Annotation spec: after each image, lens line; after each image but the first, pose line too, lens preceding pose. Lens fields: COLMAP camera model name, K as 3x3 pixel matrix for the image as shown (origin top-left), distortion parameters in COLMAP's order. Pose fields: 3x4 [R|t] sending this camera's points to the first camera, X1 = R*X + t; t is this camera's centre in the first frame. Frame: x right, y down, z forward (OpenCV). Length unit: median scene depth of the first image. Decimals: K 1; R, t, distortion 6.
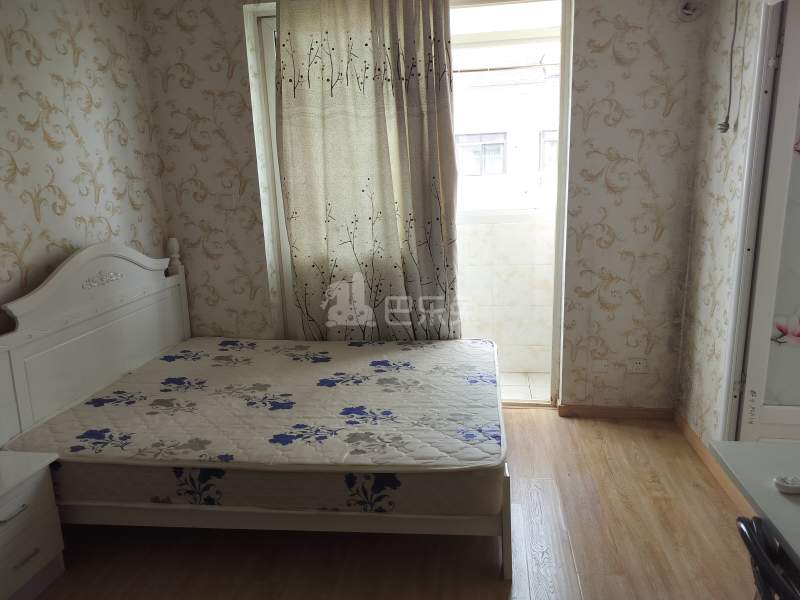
lens RADIAL K [[562.1, 0, 394.6], [0, 562.1, 298.3], [0, 0, 1]] dist [0.038026, -0.042641]
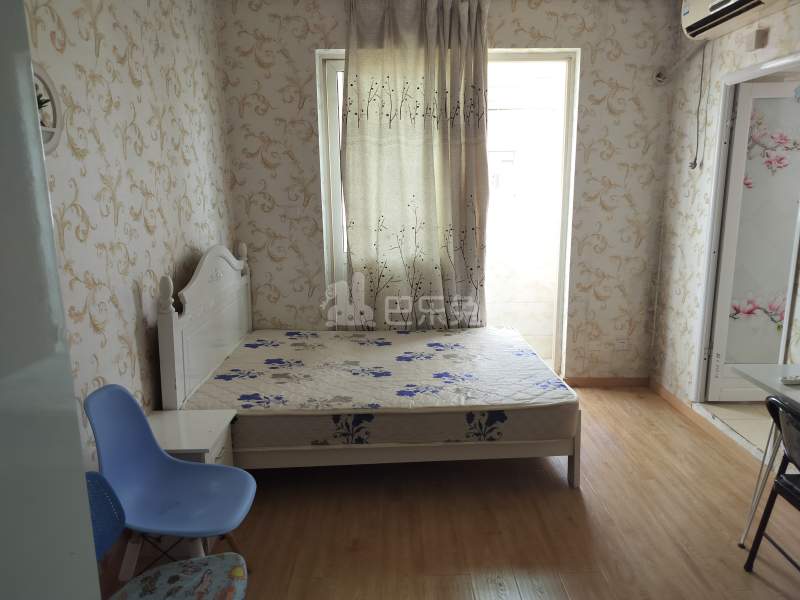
lens RADIAL K [[562.1, 0, 402.6], [0, 562.1, 297.1], [0, 0, 1]] dist [0.038026, -0.042641]
pose [[0.985978, -0.006994, 0.166732, -0.309282], [0.011978, 0.999511, -0.028901, 0.047181], [-0.166448, 0.030493, 0.985579, -0.210506]]
